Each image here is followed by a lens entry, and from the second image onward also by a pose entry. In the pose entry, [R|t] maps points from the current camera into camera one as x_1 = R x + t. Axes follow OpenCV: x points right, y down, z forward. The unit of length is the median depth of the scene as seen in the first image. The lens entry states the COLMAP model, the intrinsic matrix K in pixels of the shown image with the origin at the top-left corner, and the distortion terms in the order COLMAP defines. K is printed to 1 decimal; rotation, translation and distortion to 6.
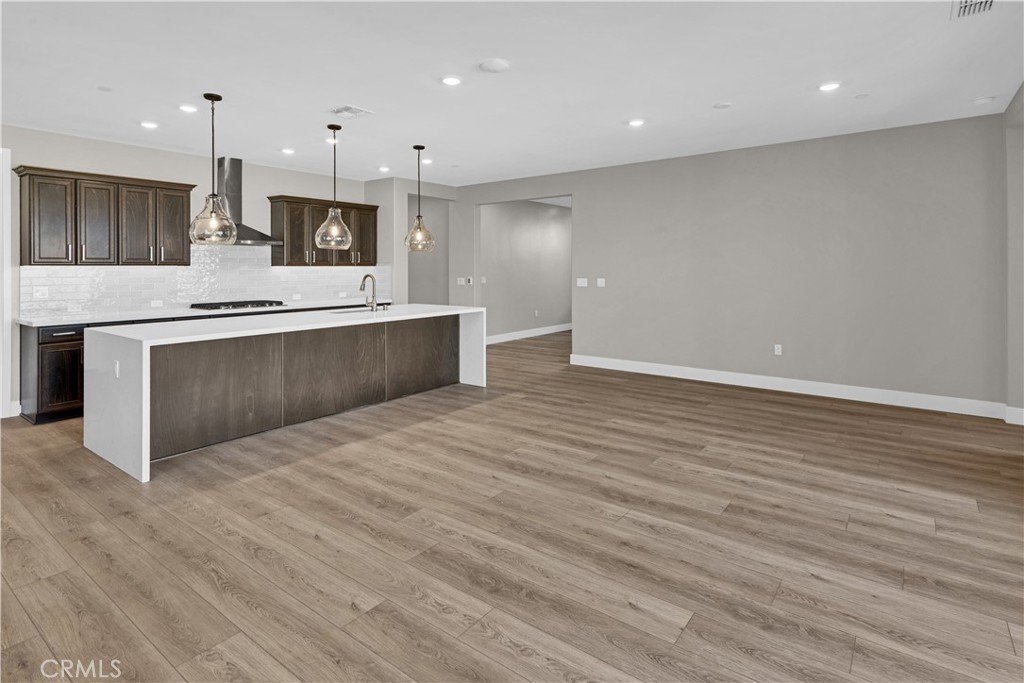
lens RADIAL K [[528.4, 0, 512.5], [0, 528.4, 326.5], [0, 0, 1]] dist [0.016003, -0.000323]
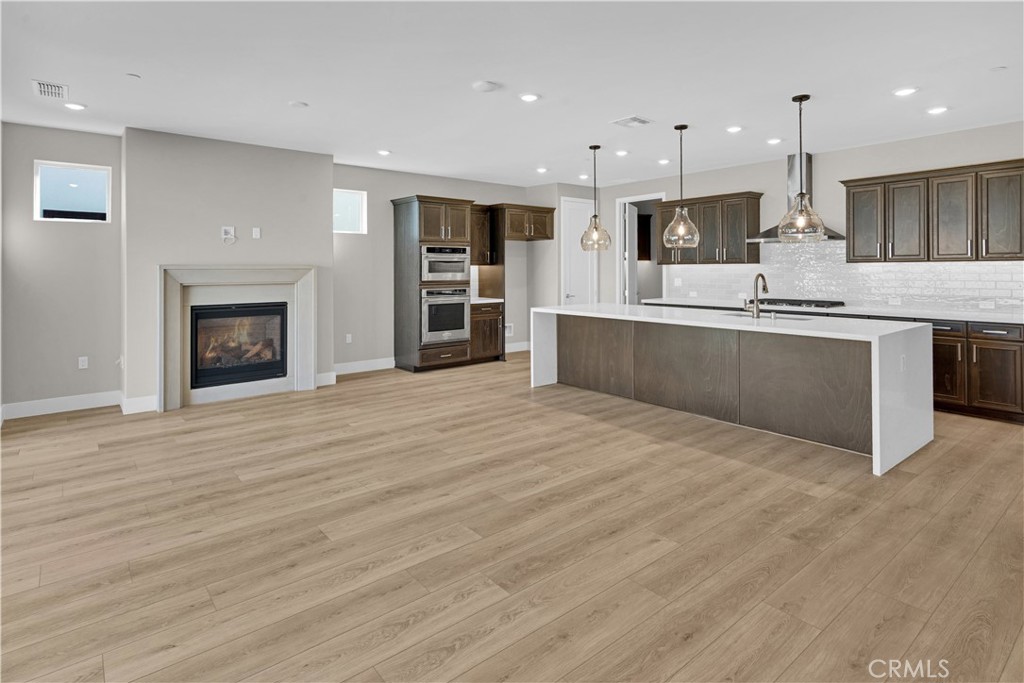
lens RADIAL K [[530.7, 0, 512.0], [0, 530.7, 341.5], [0, 0, 1]] dist [0.000733, 0.001008]
pose [[-0.229527, 0.139588, -0.963240, 0.733368], [-0.100627, 0.980956, 0.166134, -0.105813], [0.968086, 0.135060, -0.211110, 0.921698]]
